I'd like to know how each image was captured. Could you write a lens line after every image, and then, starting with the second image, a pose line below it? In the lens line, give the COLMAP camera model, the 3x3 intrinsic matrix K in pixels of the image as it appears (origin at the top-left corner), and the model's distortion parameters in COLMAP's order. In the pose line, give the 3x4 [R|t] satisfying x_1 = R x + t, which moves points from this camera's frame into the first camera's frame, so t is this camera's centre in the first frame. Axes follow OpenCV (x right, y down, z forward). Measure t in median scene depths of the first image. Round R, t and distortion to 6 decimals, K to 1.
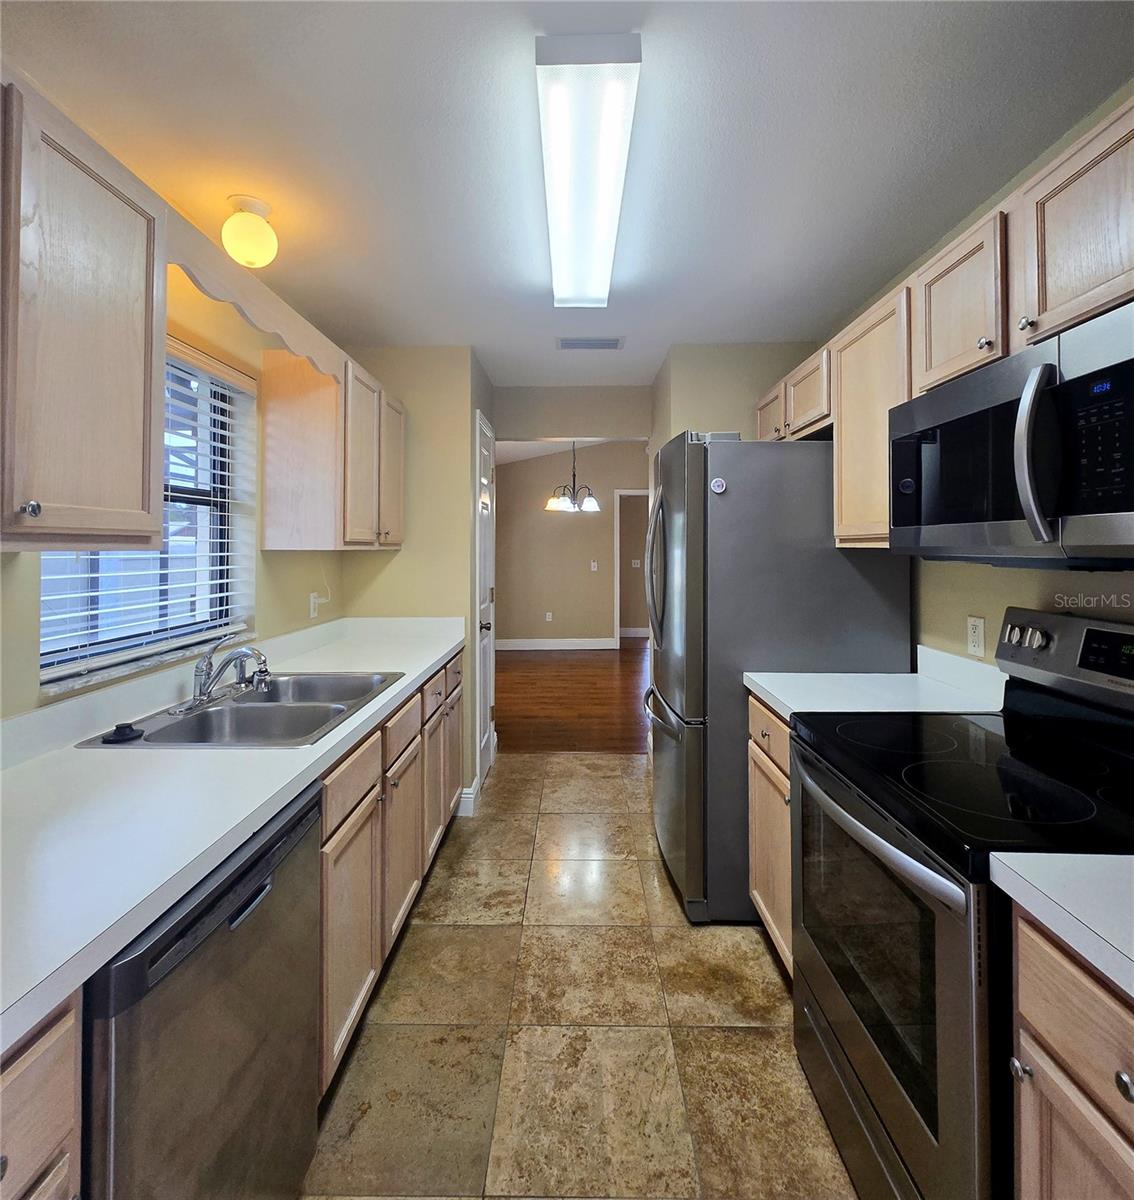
lens RADIAL K [[607.6, 0, 565.5], [0, 607.6, 536.6], [0, 0, 1]] dist [-0.001006, -0.001185]
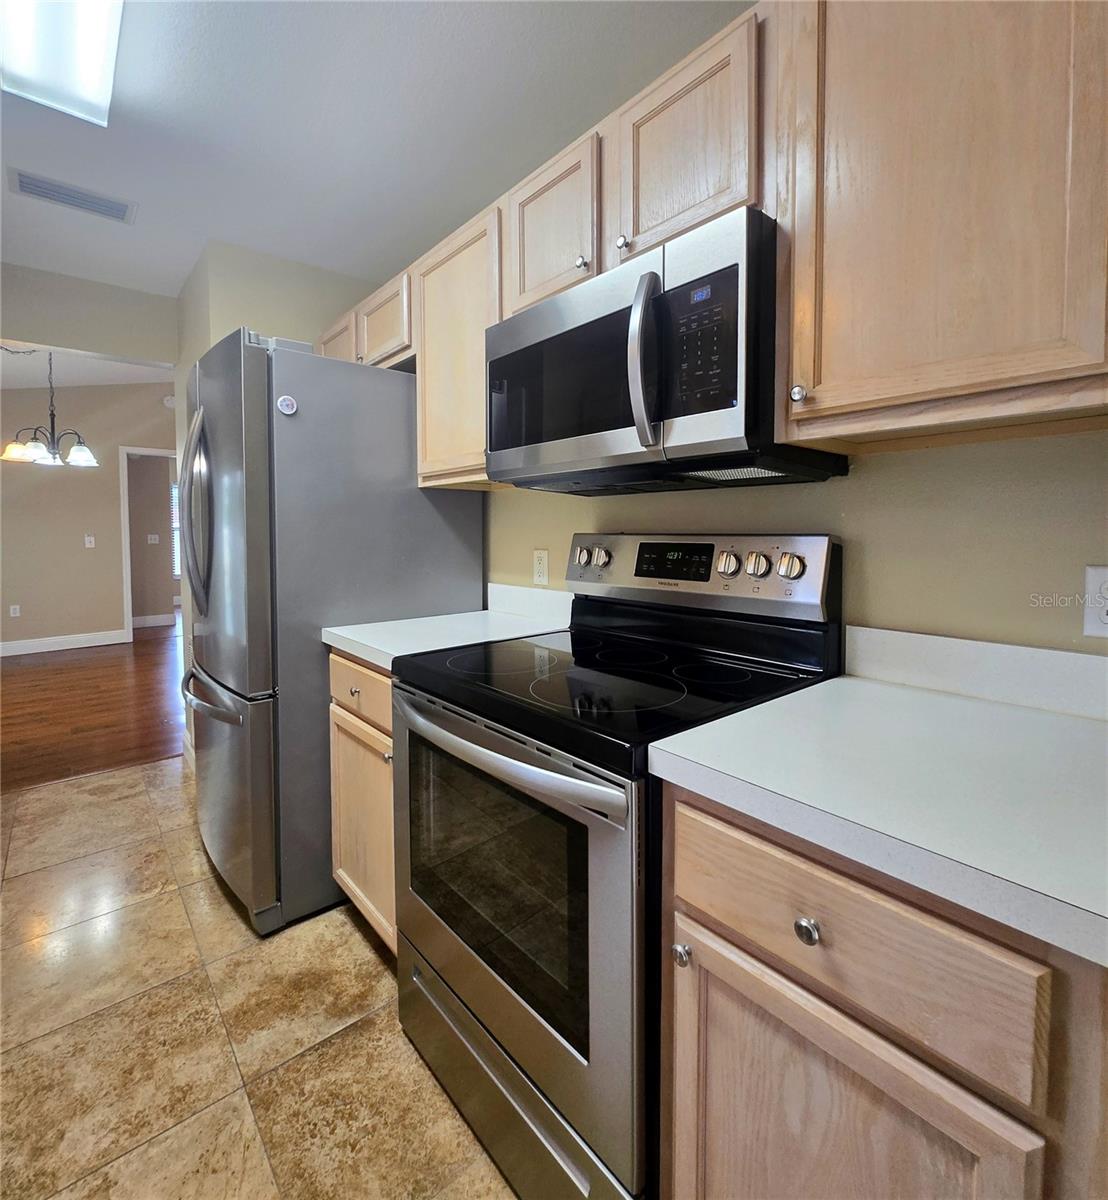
lens RADIAL K [[575.2, 0, 552.4], [0, 575.2, 552.2], [0, 0, 1]] dist [-0.000119, 0.000180]
pose [[0.747703, -0.029233, 0.663390, -0.000512], [-0.007363, 0.998604, 0.052304, 0.081188], [-0.663993, -0.043993, 0.746444, 0.204848]]
